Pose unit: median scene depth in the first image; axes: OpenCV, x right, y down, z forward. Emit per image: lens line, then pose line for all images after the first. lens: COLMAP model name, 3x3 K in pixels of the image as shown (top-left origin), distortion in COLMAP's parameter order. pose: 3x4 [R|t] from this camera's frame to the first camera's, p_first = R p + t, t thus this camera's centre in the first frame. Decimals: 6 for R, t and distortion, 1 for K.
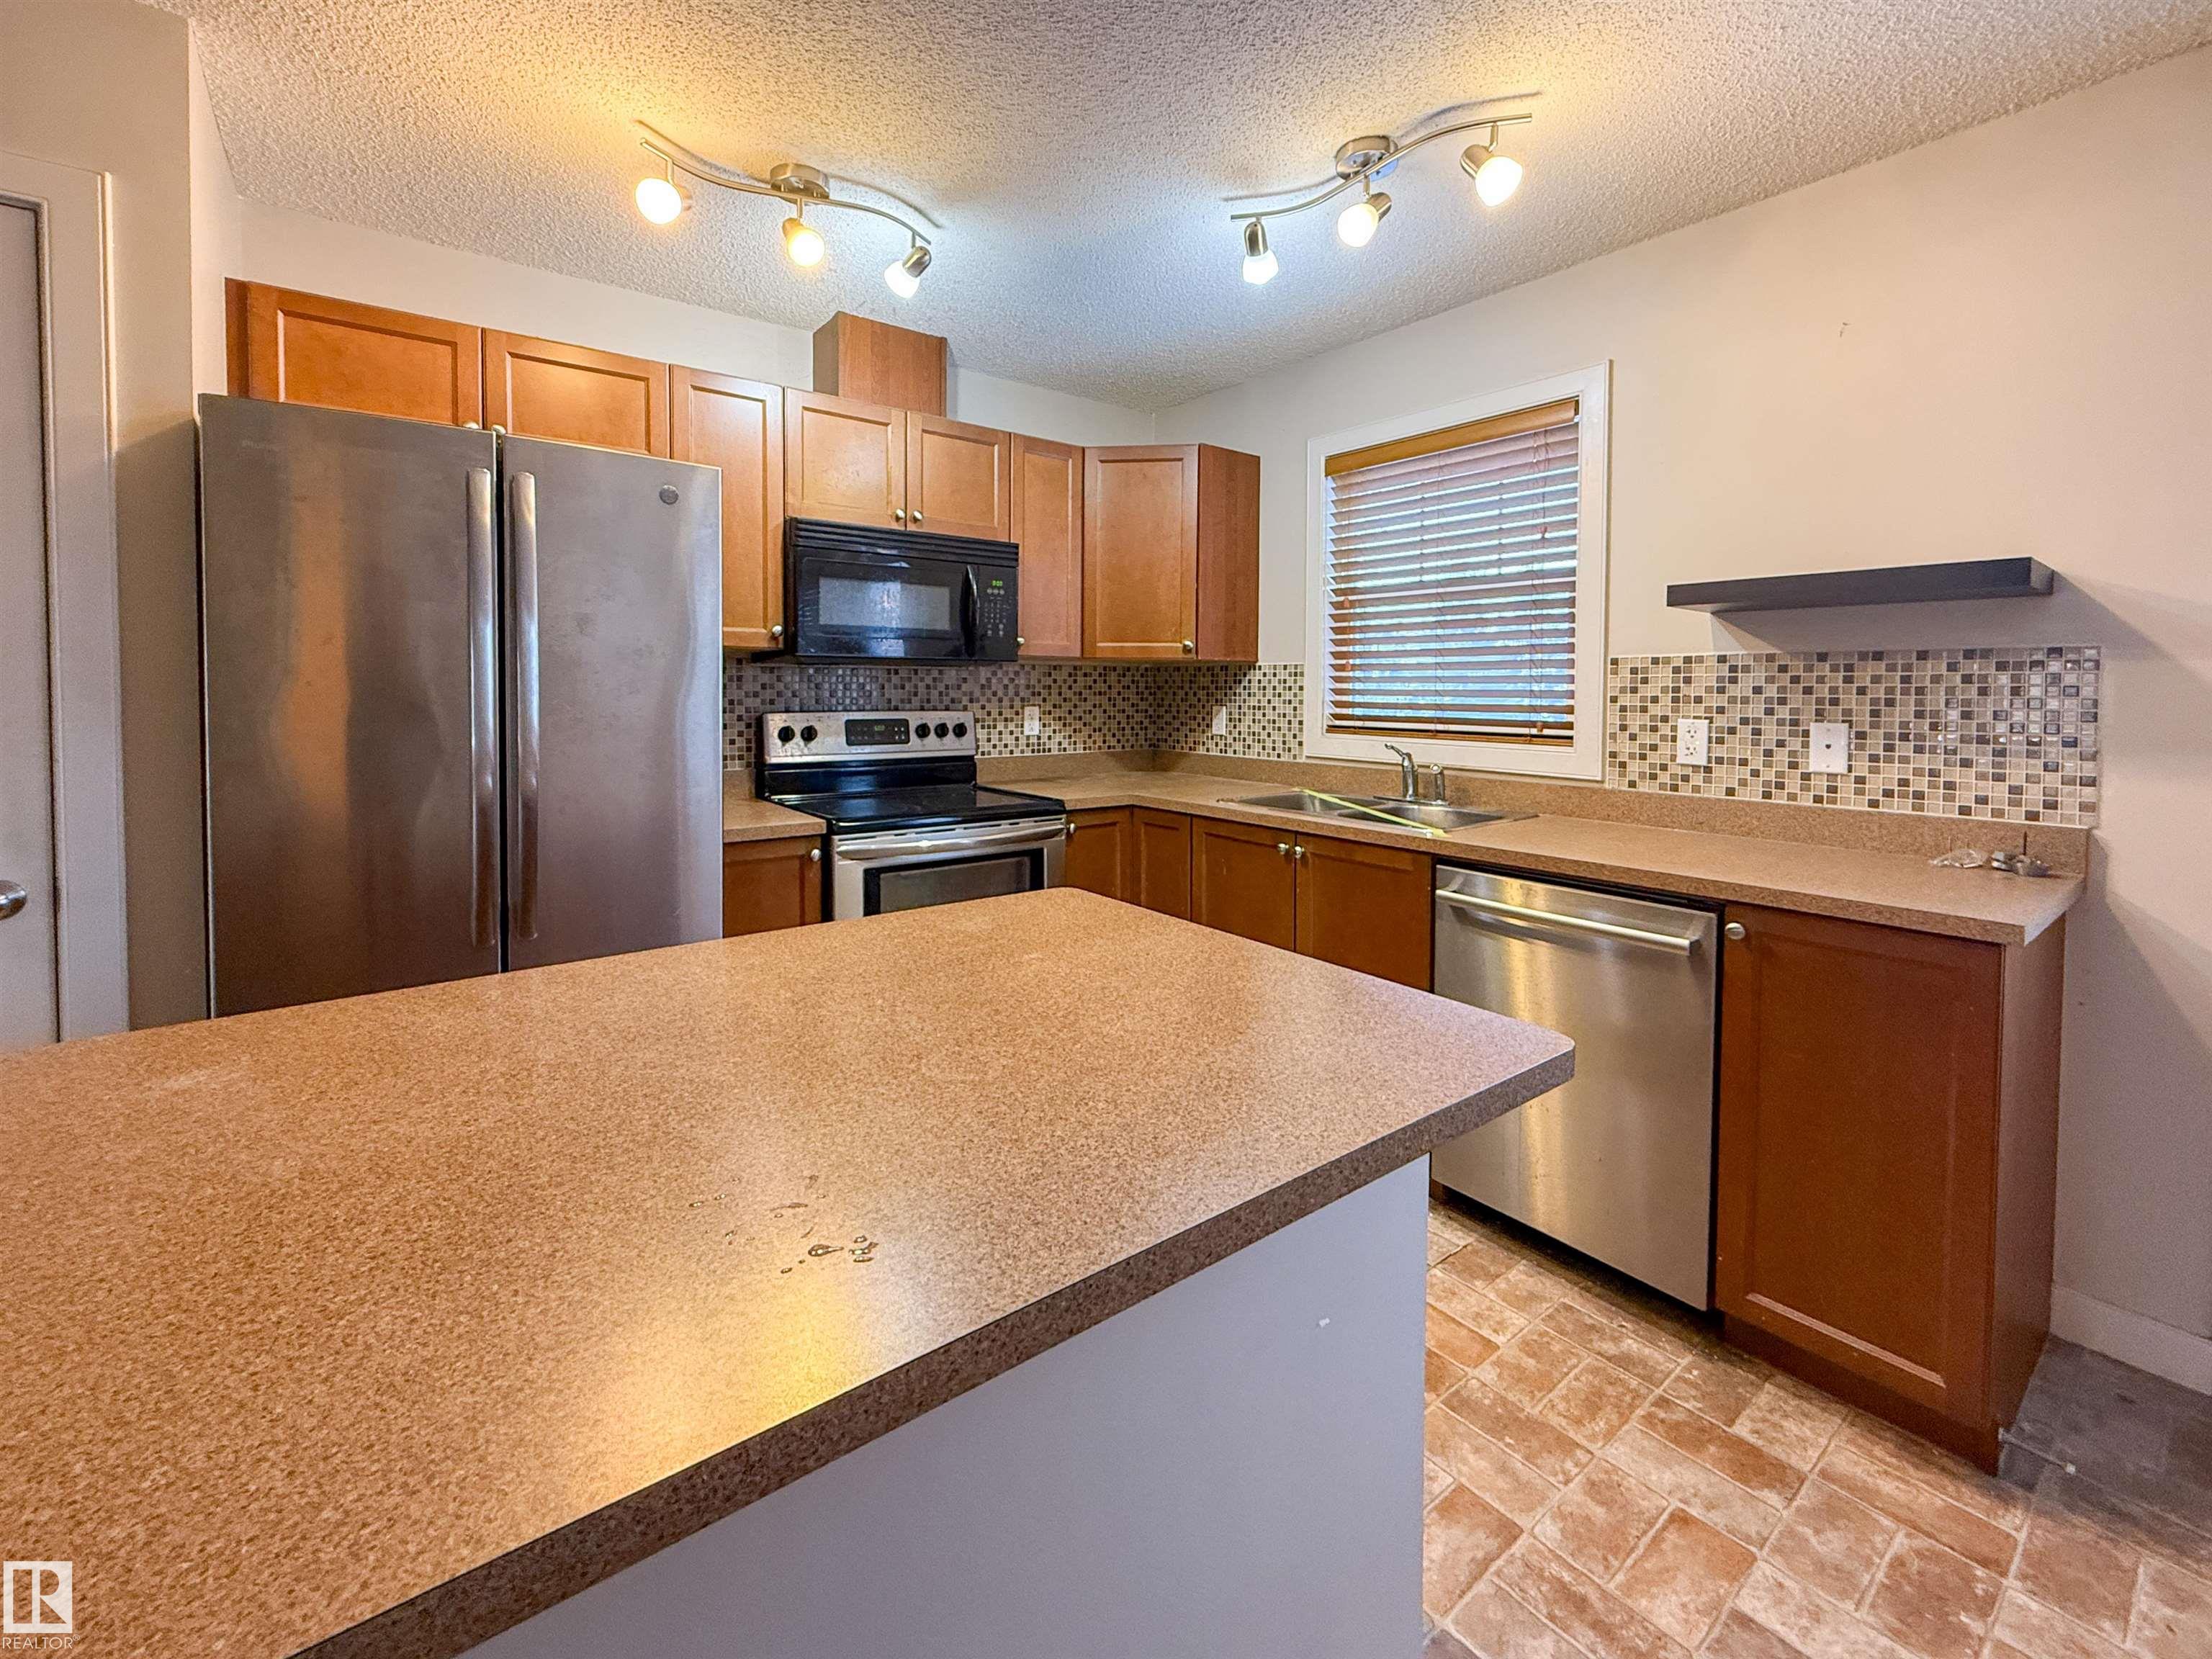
lens RADIAL K [[954.1, 0, 1102.0], [0, 954.1, 818.8], [0, 0, 1]] dist [-0.001427, -0.000143]
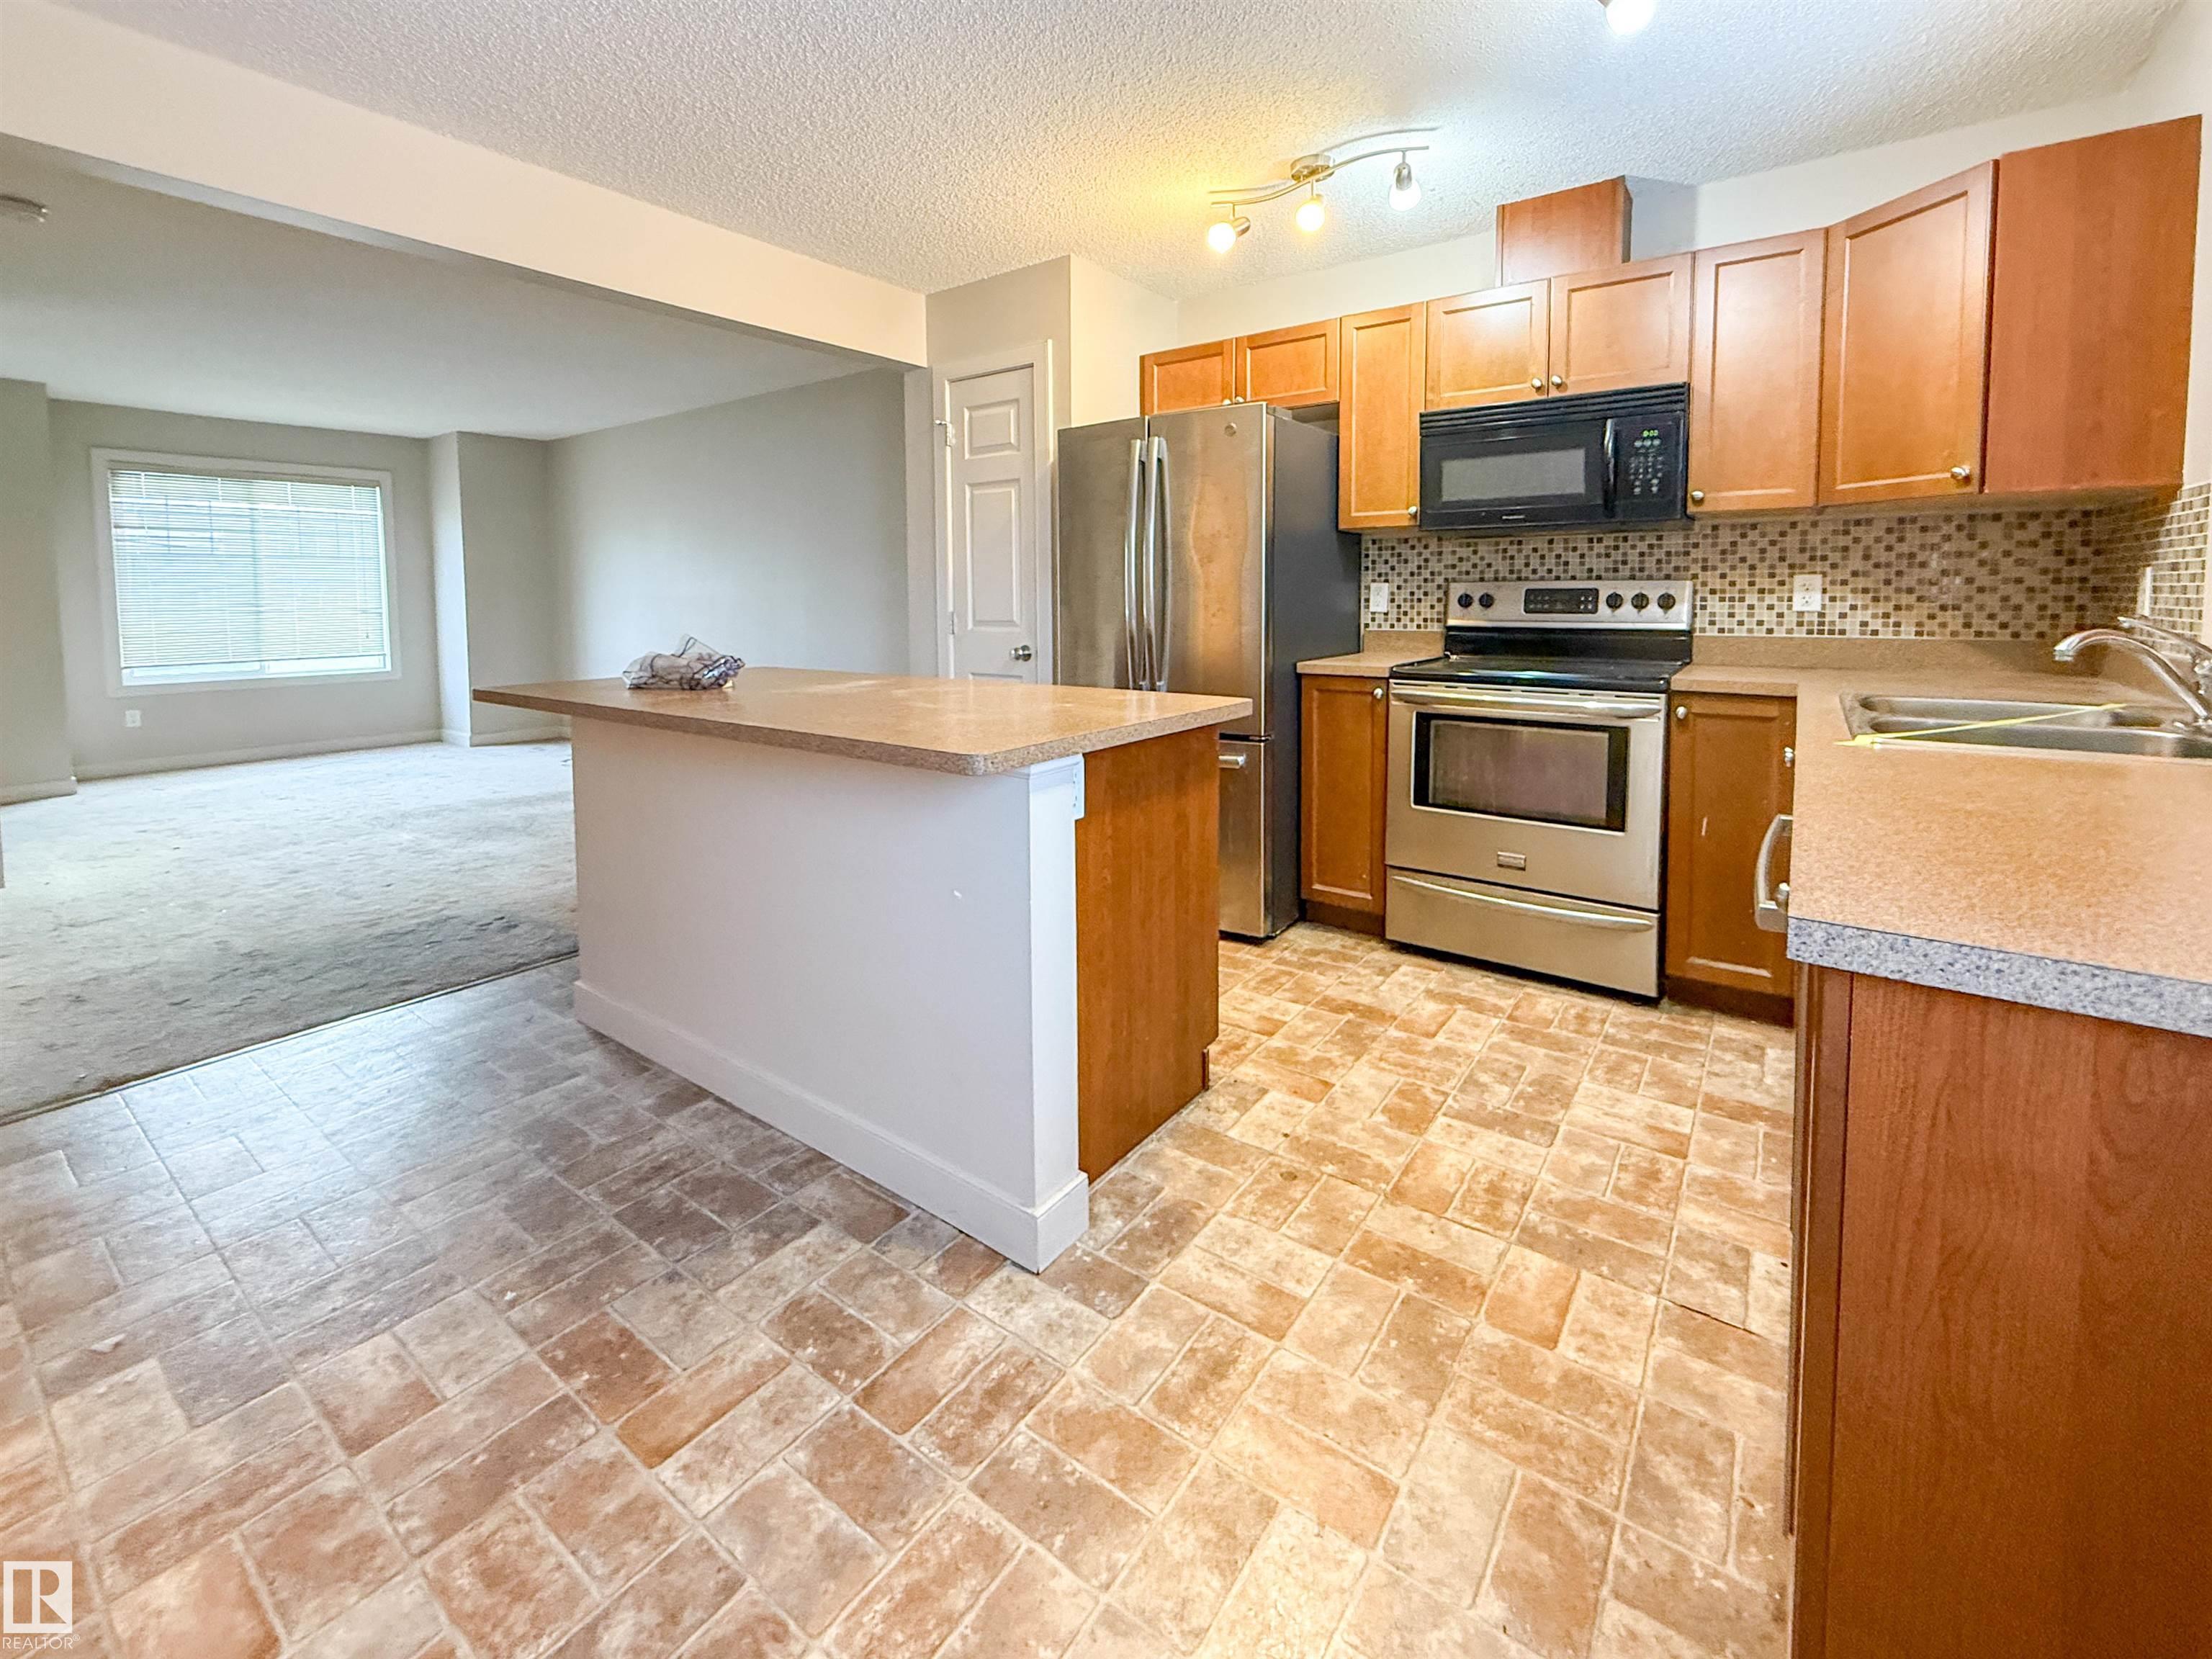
lens RADIAL K [[954.1, 0, 1102.0], [0, 954.1, 818.8], [0, 0, 1]] dist [-0.001427, -0.000143]
pose [[0.254725, 0.213725, -0.943100, 0.598742], [-0.123397, 0.974481, 0.187508, 0.005926], [0.959108, 0.068613, 0.274598, 0.230964]]
